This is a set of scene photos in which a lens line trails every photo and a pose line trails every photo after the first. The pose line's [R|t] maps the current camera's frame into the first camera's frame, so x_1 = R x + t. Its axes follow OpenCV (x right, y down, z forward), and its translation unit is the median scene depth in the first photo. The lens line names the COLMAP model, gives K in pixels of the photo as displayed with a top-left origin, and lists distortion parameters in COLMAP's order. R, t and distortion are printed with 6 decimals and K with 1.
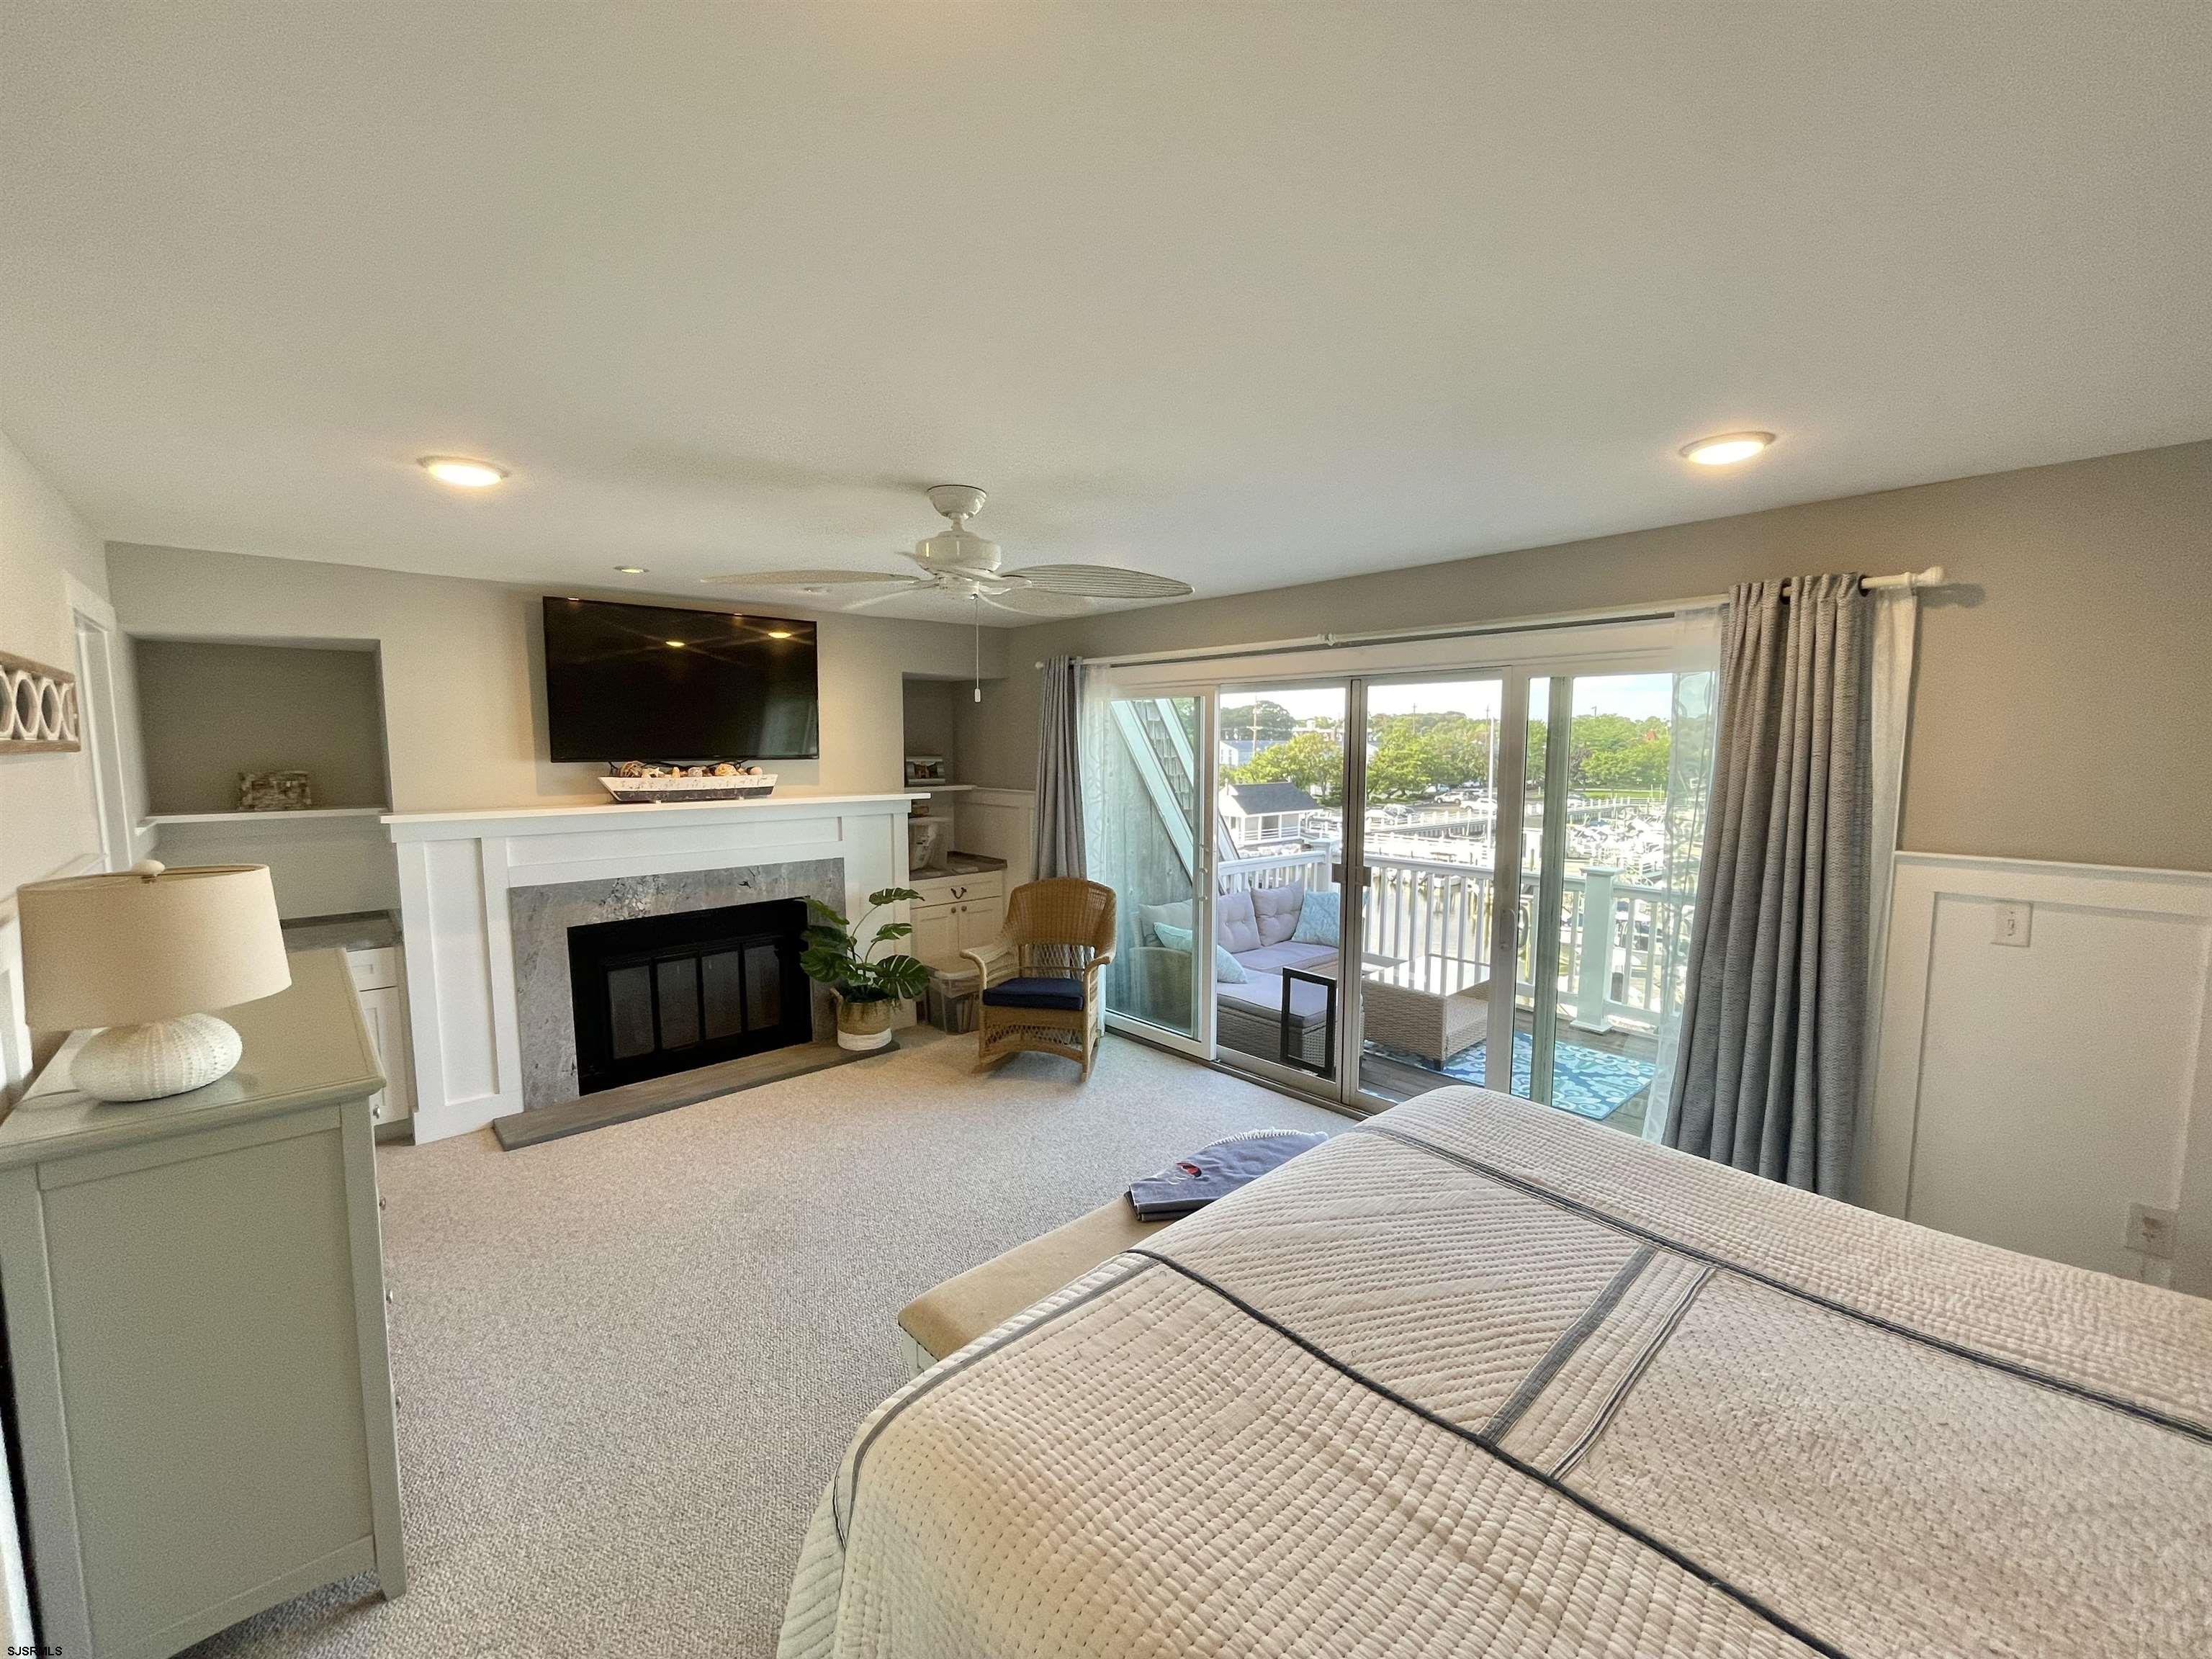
lens RADIAL K [[894.6, 0, 1105.9], [0, 894.6, 826.8], [0, 0, 1]] dist [-0.001853, -0.000671]
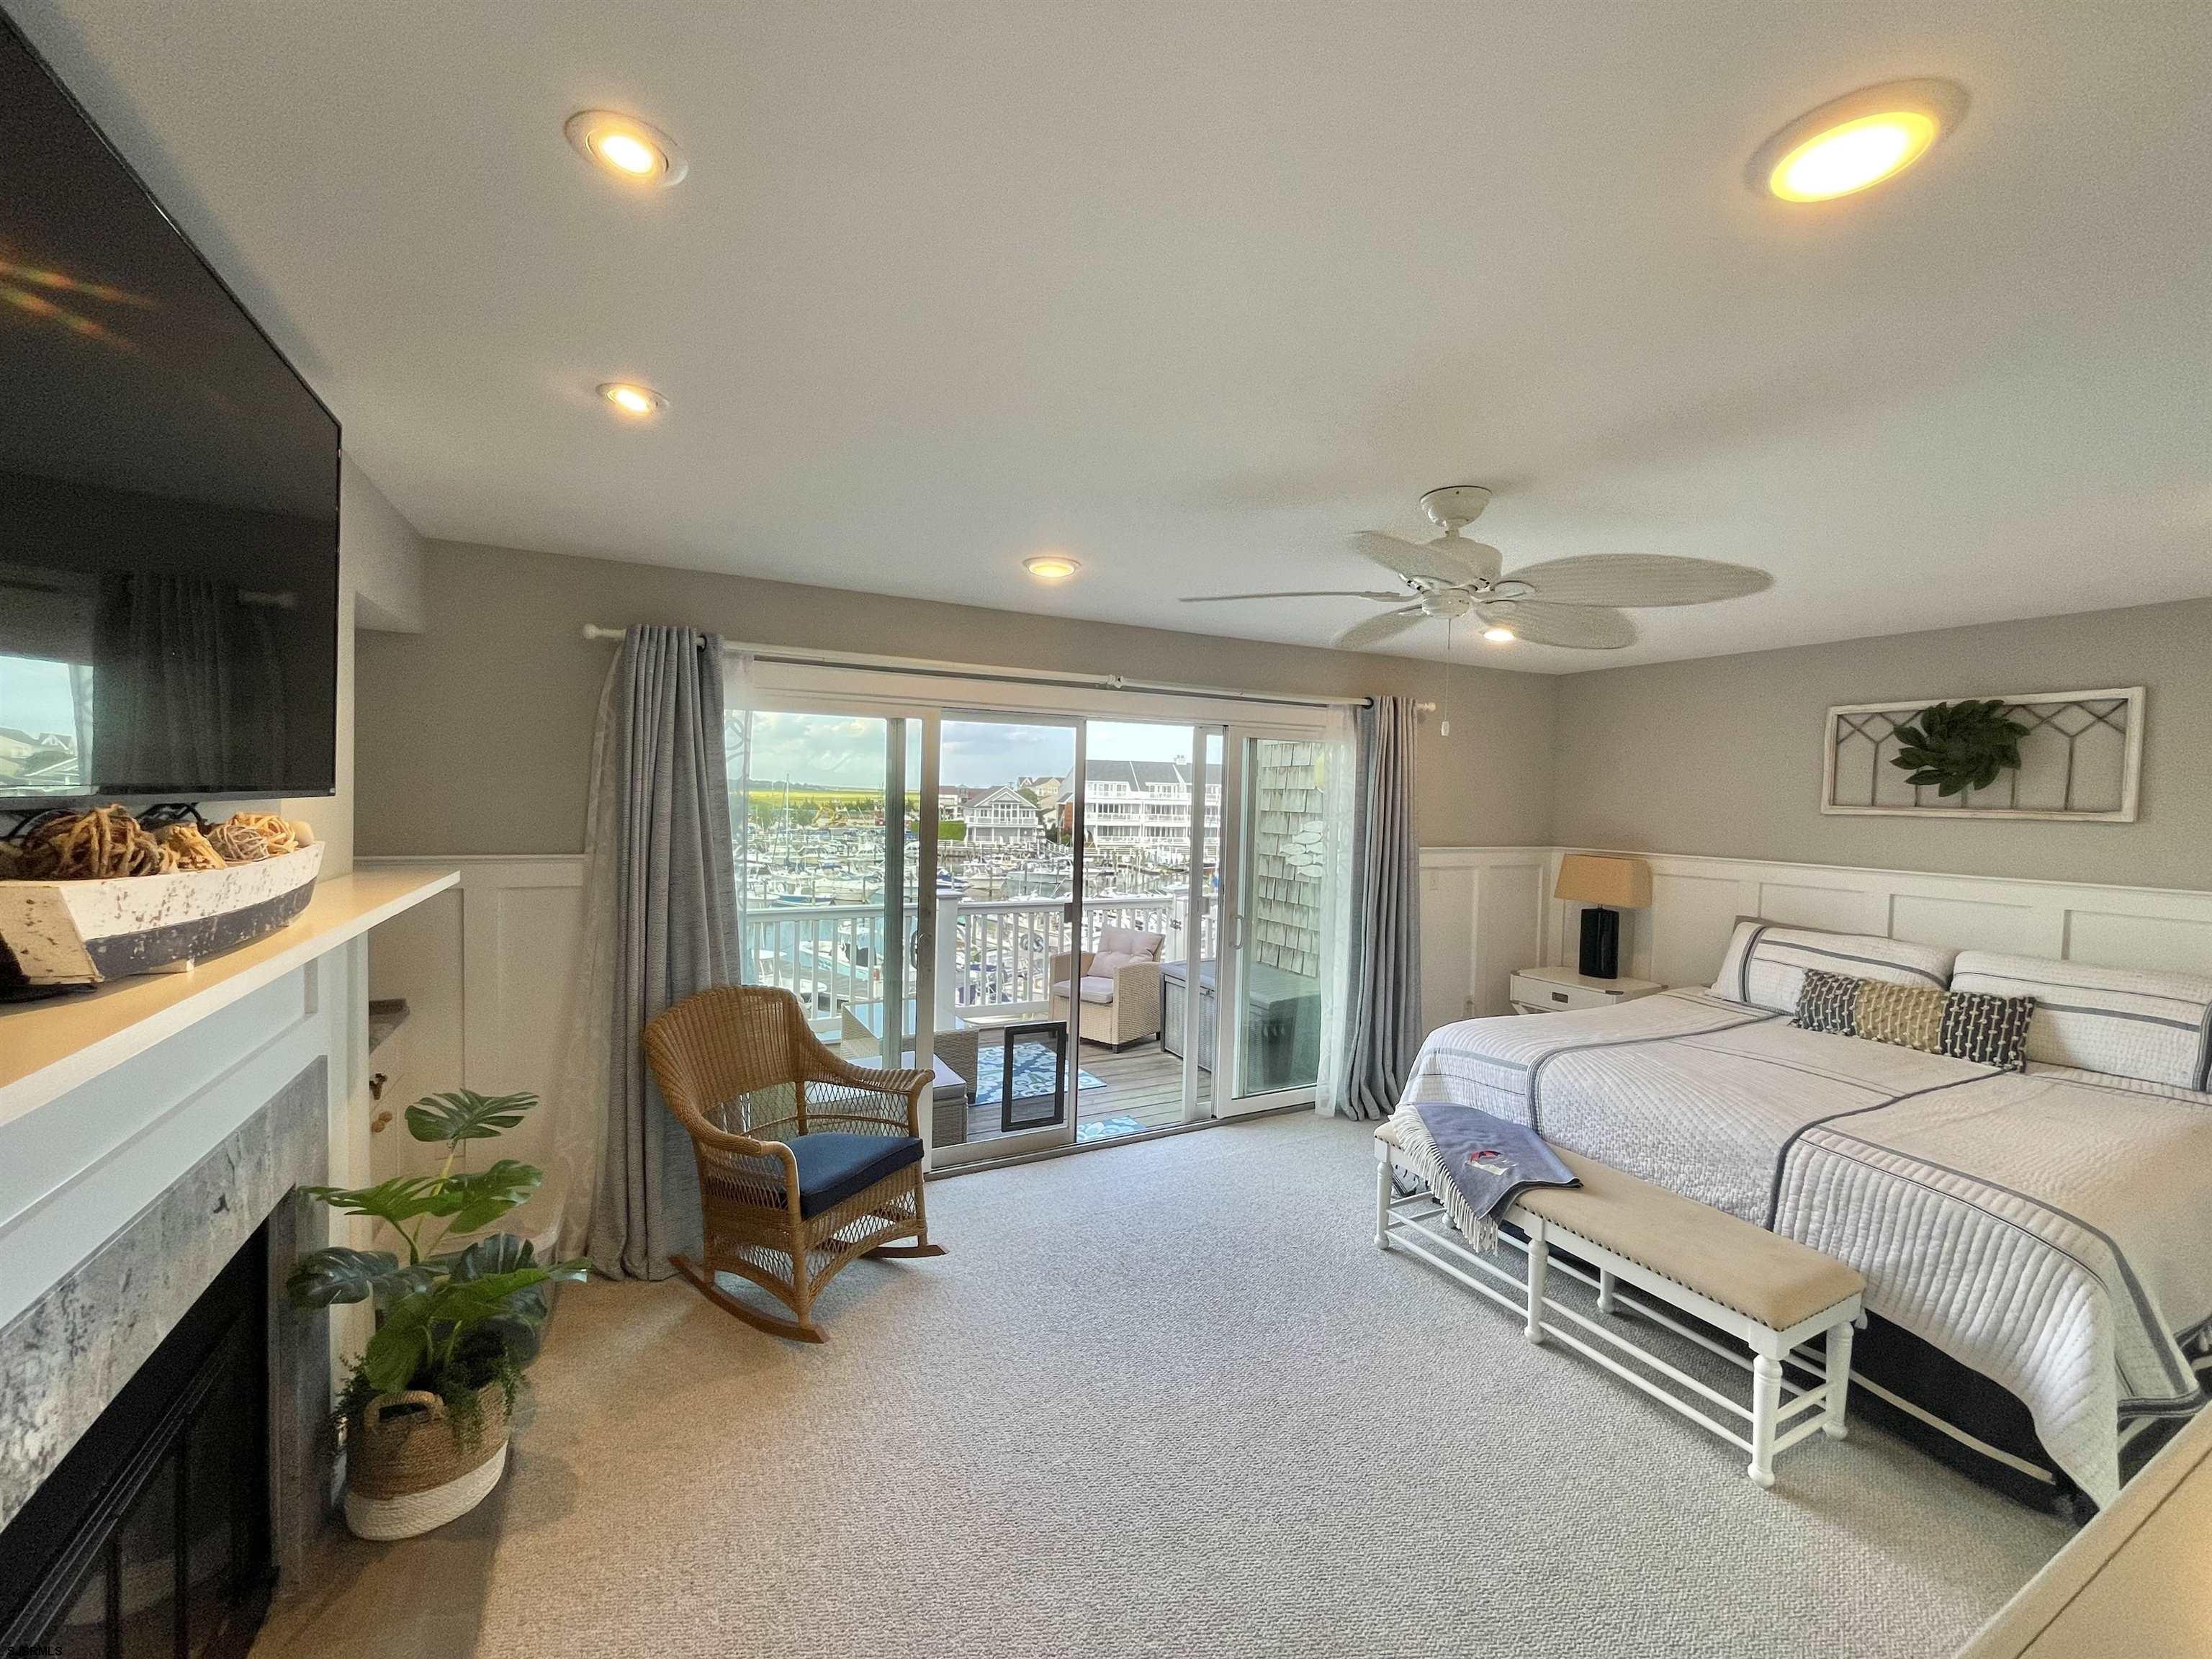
lens RADIAL K [[894.6, 0, 1105.9], [0, 894.6, 826.8], [0, 0, 1]] dist [-0.001853, -0.000671]
pose [[0.256652, -0.031801, 0.965981, -0.613438], [0.071119, 0.997370, 0.013939, -0.048502], [-0.963884, 0.065122, 0.258239, 0.621813]]
